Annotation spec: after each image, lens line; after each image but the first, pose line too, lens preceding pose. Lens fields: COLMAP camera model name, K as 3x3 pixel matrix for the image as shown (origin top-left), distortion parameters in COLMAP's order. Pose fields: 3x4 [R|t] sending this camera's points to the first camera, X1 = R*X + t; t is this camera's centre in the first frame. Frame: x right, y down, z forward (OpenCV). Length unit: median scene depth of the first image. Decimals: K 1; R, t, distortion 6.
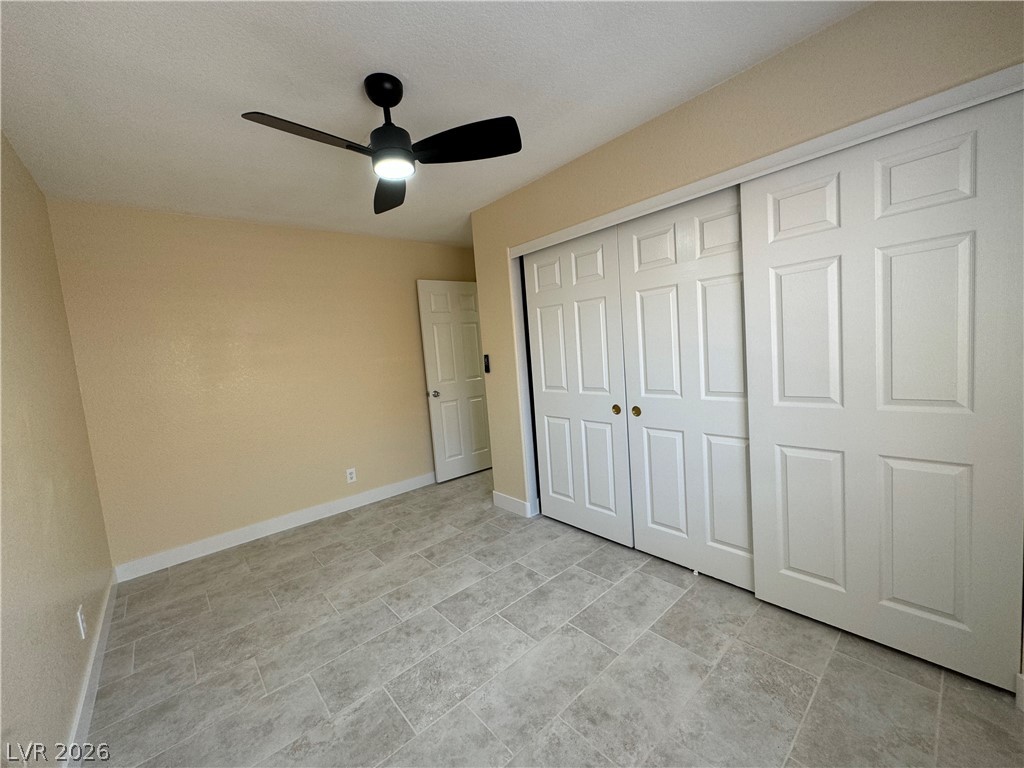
lens RADIAL K [[409.9, 0, 511.0], [0, 409.9, 382.9], [0, 0, 1]] dist [-0.000019, 0.000721]
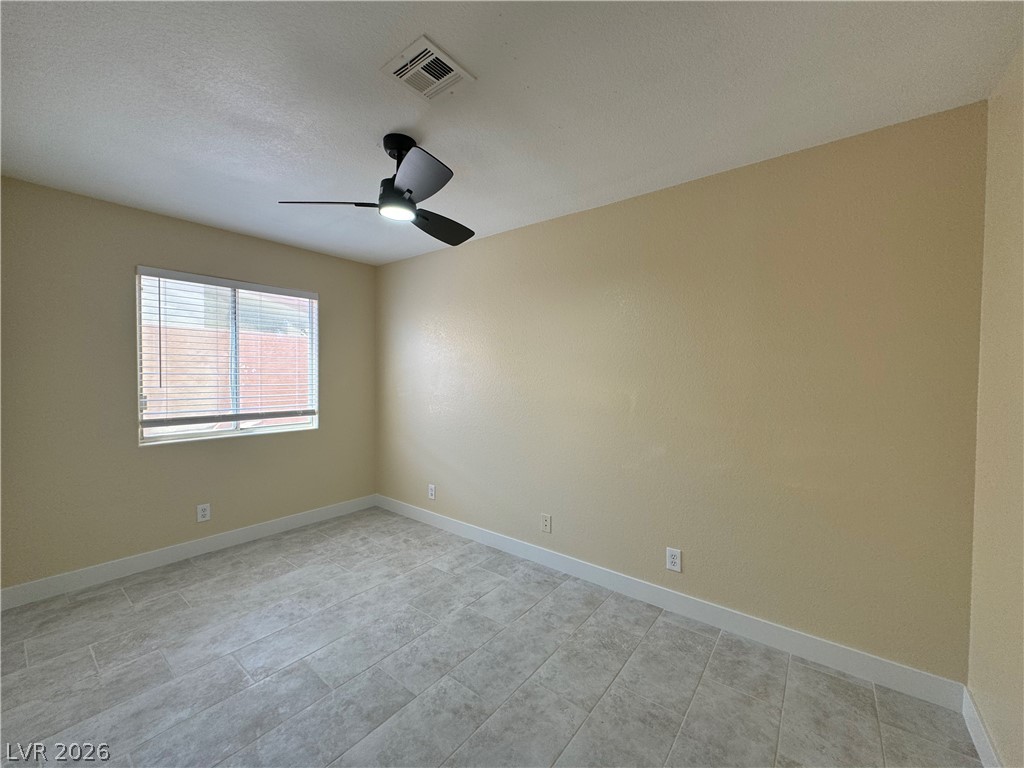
lens RADIAL K [[409.9, 0, 511.7], [0, 409.9, 385.6], [0, 0, 1]] dist [-0.000019, 0.000721]
pose [[-0.979442, 0.075870, -0.186914, -0.293053], [0.051852, 0.990131, 0.130198, -0.153186], [0.194948, 0.117830, -0.973710, 1.888224]]
